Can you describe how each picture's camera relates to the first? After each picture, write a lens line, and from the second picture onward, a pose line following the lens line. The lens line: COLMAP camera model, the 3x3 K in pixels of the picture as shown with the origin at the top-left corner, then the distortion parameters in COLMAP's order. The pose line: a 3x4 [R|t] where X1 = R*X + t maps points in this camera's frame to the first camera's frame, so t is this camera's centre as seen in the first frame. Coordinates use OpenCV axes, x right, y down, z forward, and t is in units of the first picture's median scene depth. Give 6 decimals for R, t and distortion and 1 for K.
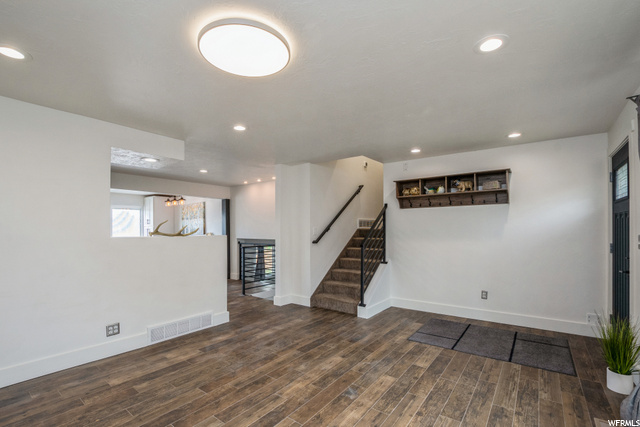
lens RADIAL K [[290.4, 0, 320.6], [0, 290.4, 230.8], [0, 0, 1]] dist [-0.024508, -0.000099]
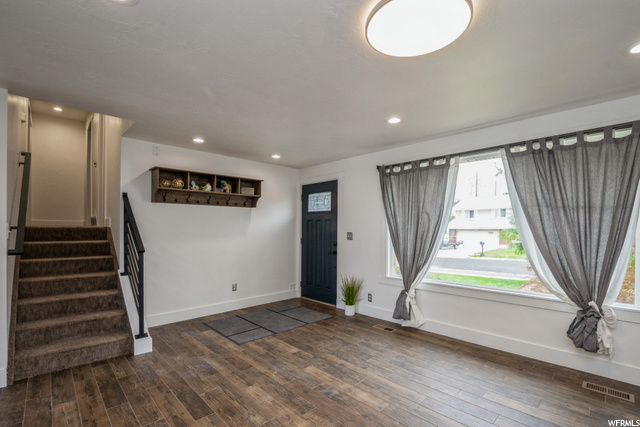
lens RADIAL K [[294.4, 0, 320.3], [0, 294.4, 227.0], [0, 0, 1]] dist [-0.024475, 0.000278]
pose [[0.158840, 0.010368, 0.987250, -0.658239], [-0.001301, 0.999946, -0.010292, -0.000569], [-0.987303, 0.000351, 0.158845, 0.627284]]
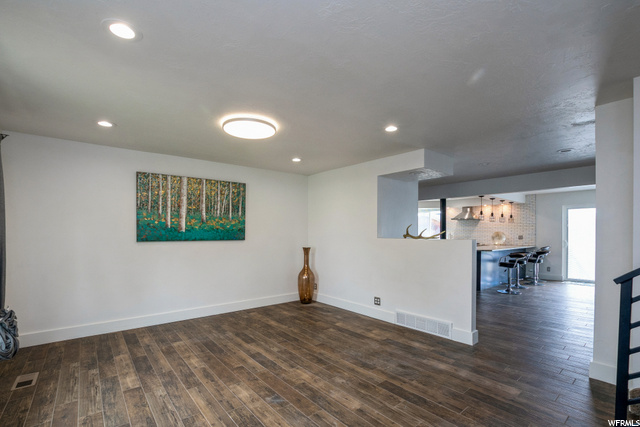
lens RADIAL K [[290.4, 0, 320.6], [0, 290.4, 230.8], [0, 0, 1]] dist [-0.024508, -0.000099]
pose [[-0.232487, -0.006759, -0.972576, 0.745238], [-0.002015, 0.999977, -0.006468, -0.005622], [0.972597, 0.000456, -0.232495, 0.998038]]
